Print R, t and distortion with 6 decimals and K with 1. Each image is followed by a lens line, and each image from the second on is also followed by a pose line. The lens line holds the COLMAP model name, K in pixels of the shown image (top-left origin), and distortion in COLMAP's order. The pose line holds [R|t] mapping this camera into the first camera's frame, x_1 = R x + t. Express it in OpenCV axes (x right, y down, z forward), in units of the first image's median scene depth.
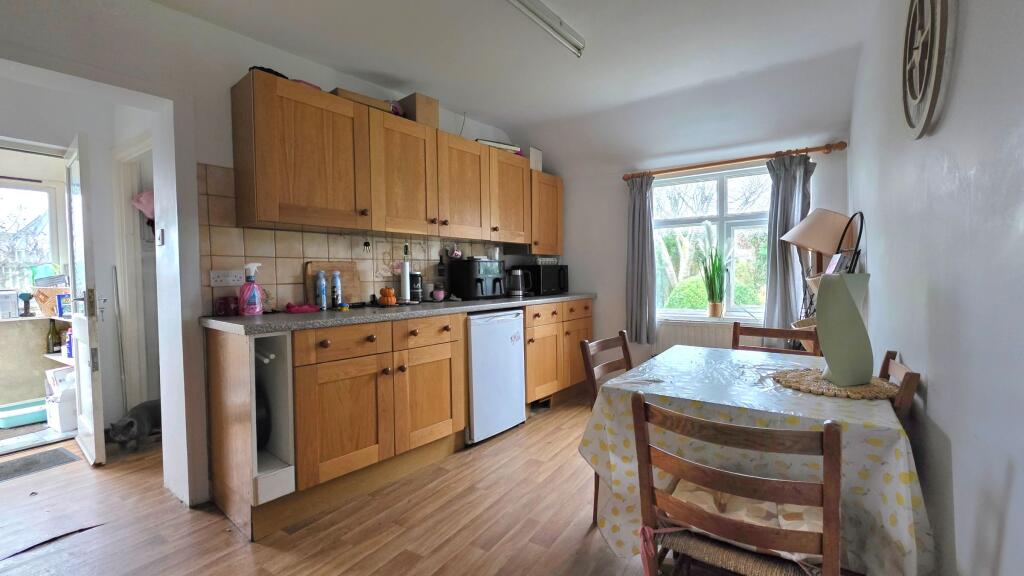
lens RADIAL K [[426.7, 0, 512.0], [0, 426.7, 288.0], [0, 0, 1]] dist [-0.000207, -0.000040]
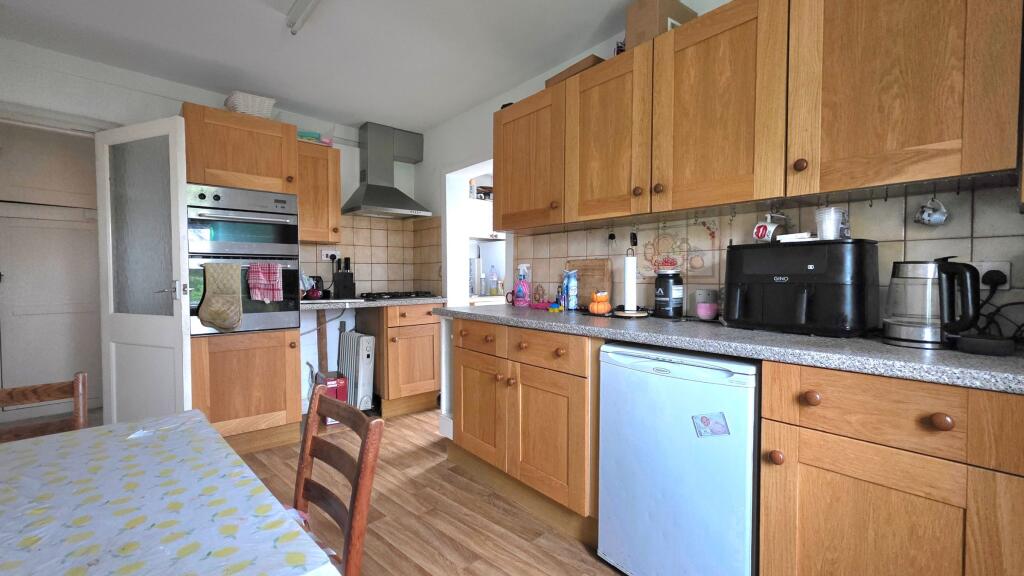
lens RADIAL K [[441.1, 0, 512.0], [0, 441.1, 288.0], [0, 0, 1]] dist [0.000804, 0.000108]
pose [[-0.185824, 0.047397, -0.981439, 0.520461], [-0.020975, 0.998417, 0.052188, -0.044705], [0.982359, 0.030283, -0.184536, 0.965808]]
